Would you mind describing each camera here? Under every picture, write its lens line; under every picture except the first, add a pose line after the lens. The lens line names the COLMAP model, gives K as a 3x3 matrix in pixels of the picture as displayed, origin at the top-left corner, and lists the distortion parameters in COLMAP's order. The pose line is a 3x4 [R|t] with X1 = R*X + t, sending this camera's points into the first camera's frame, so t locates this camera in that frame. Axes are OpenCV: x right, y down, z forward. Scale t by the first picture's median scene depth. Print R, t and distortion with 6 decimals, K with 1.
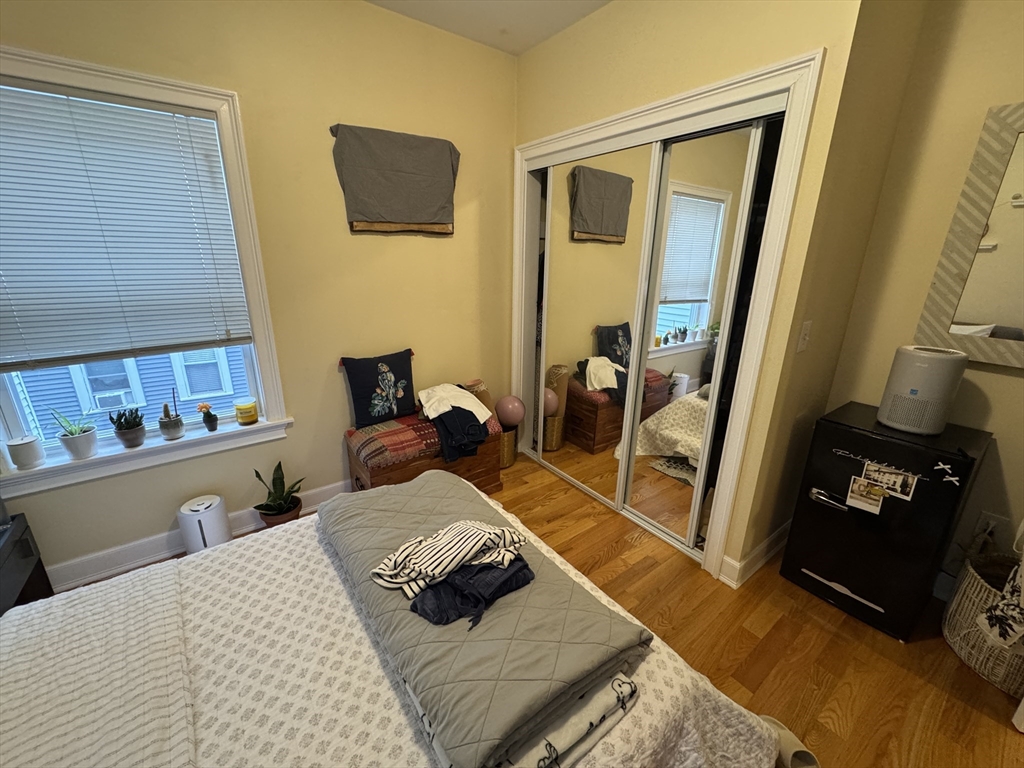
lens RADIAL K [[410.2, 0, 511.3], [0, 410.2, 381.5], [0, 0, 1]] dist [-0.003267, 0.000178]
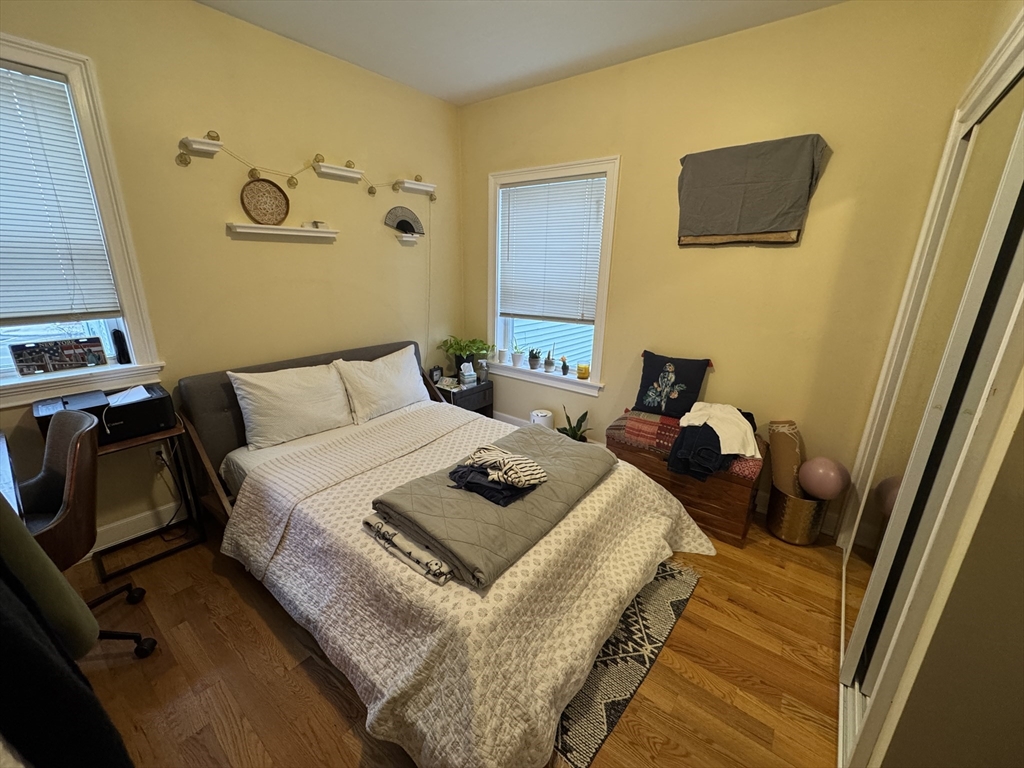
lens RADIAL K [[410.2, 0, 513.0], [0, 410.2, 383.1], [0, 0, 1]] dist [-0.003267, 0.000178]
pose [[0.271124, 0.266019, -0.925055, 0.637734], [-0.298907, 0.936807, 0.181792, -0.073023], [0.914957, 0.227217, 0.333505, 0.275073]]
